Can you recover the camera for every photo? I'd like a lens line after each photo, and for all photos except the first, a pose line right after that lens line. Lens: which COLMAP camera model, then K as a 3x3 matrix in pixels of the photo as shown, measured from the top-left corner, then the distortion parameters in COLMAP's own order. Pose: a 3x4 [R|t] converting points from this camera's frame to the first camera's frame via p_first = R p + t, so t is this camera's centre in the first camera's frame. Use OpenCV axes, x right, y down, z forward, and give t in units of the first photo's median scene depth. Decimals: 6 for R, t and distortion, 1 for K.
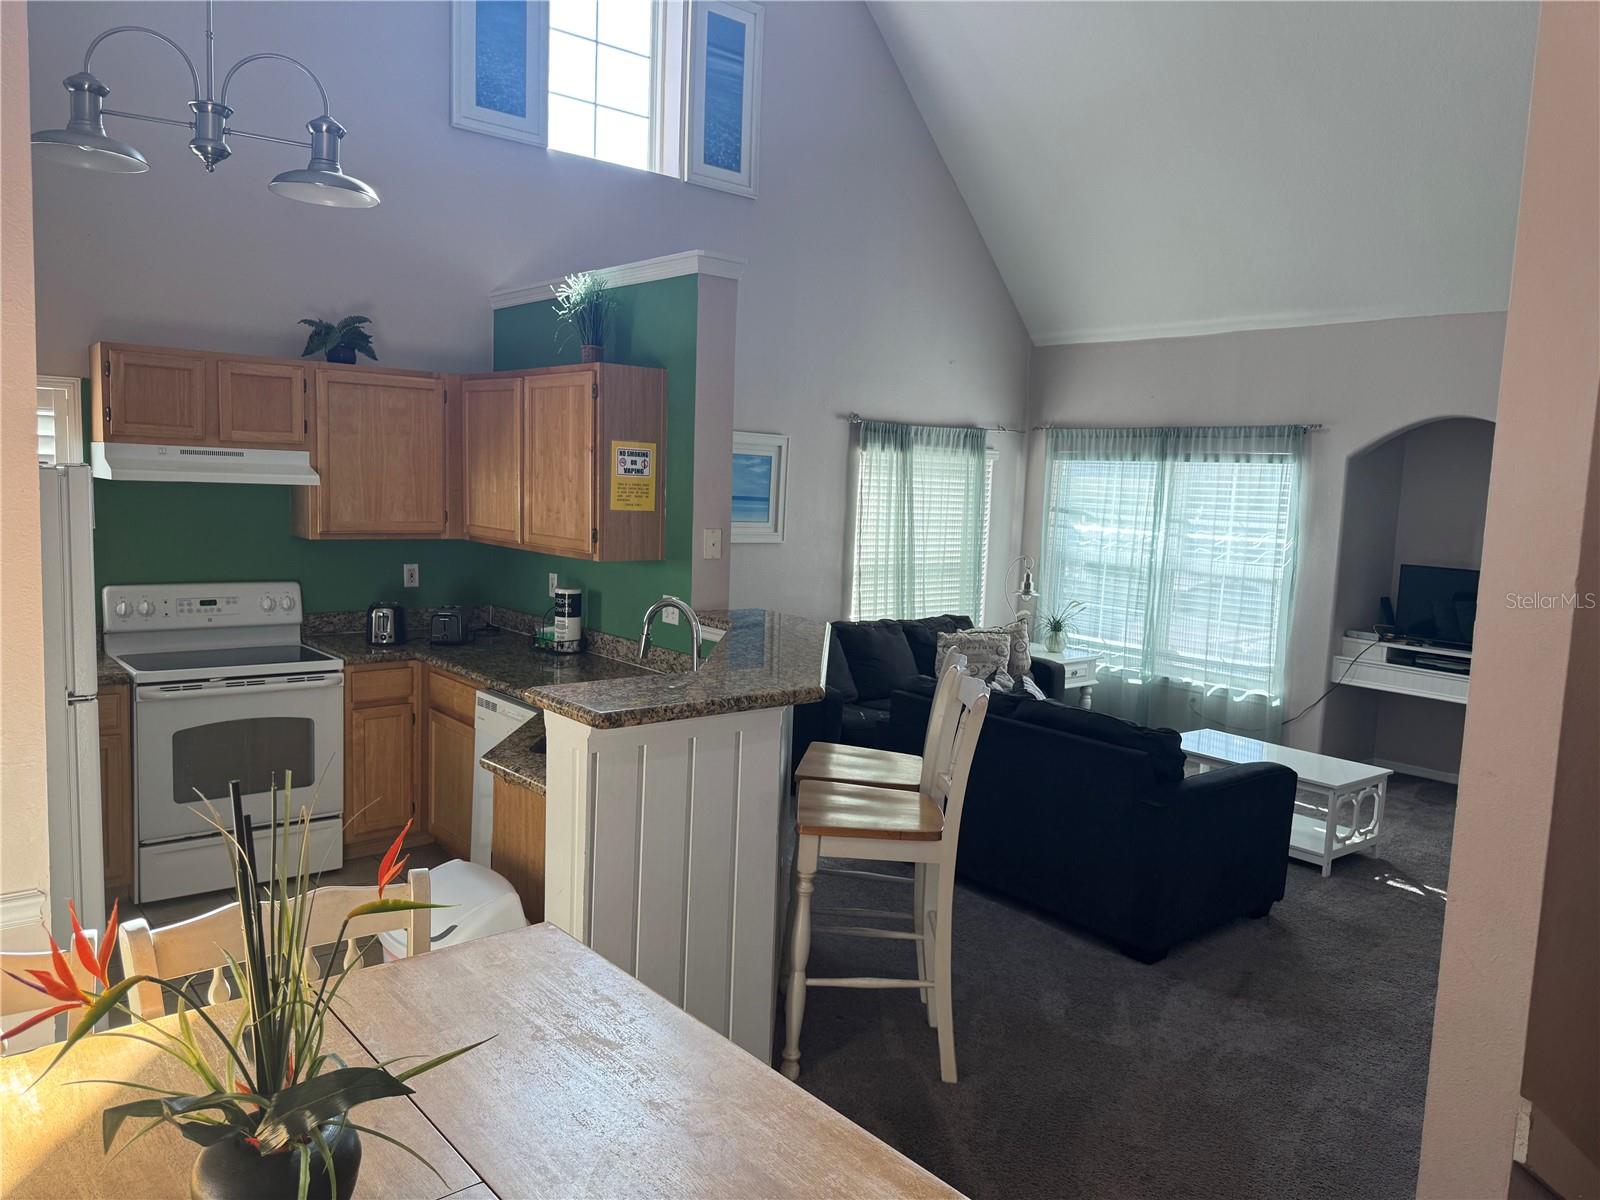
lens RADIAL K [[1125.3, 0, 804.4], [0, 1125.3, 604.0], [0, 0, 1]] dist [0.132366, -0.213032]
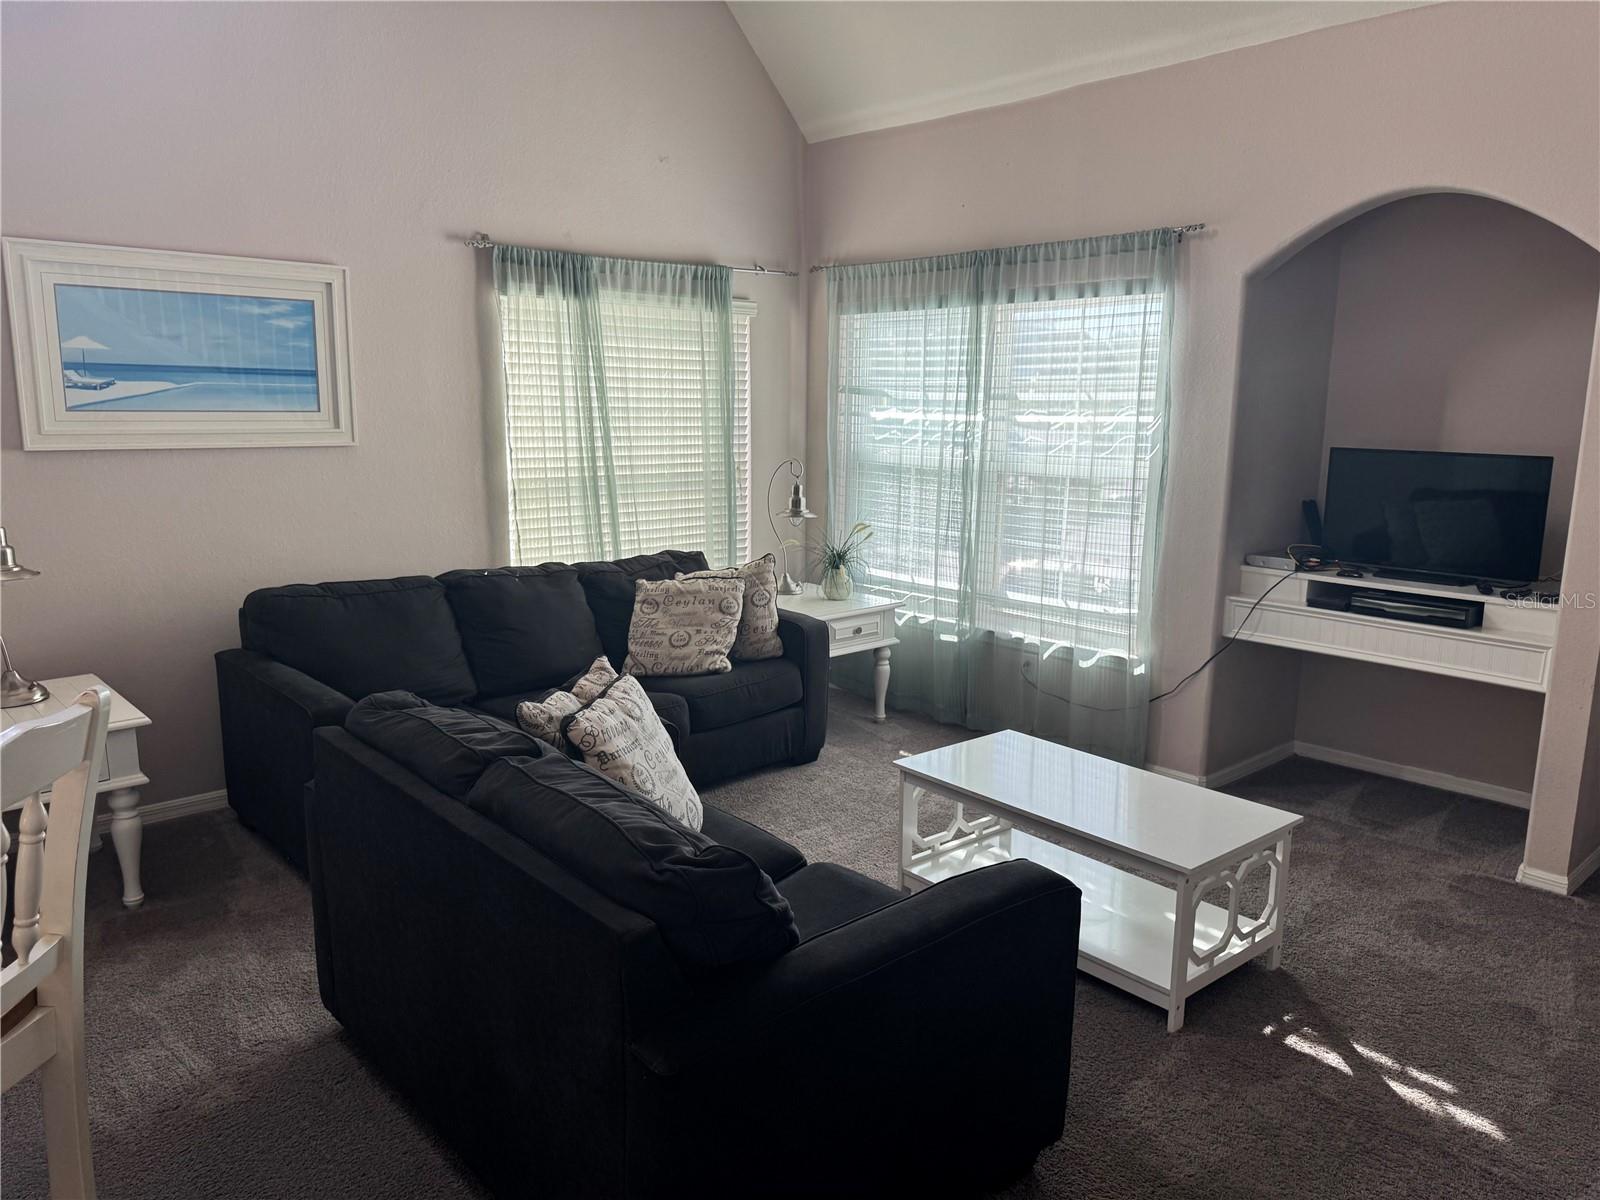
lens RADIAL K [[1119.8, 0, 800.2], [0, 1119.8, 611.7], [0, 0, 1]] dist [0.129808, -0.163567]
pose [[0.999046, -0.037335, 0.022664, 0.214299], [0.035403, 0.996135, 0.080378, -0.005672], [-0.025577, -0.079499, 0.996507, 0.379198]]
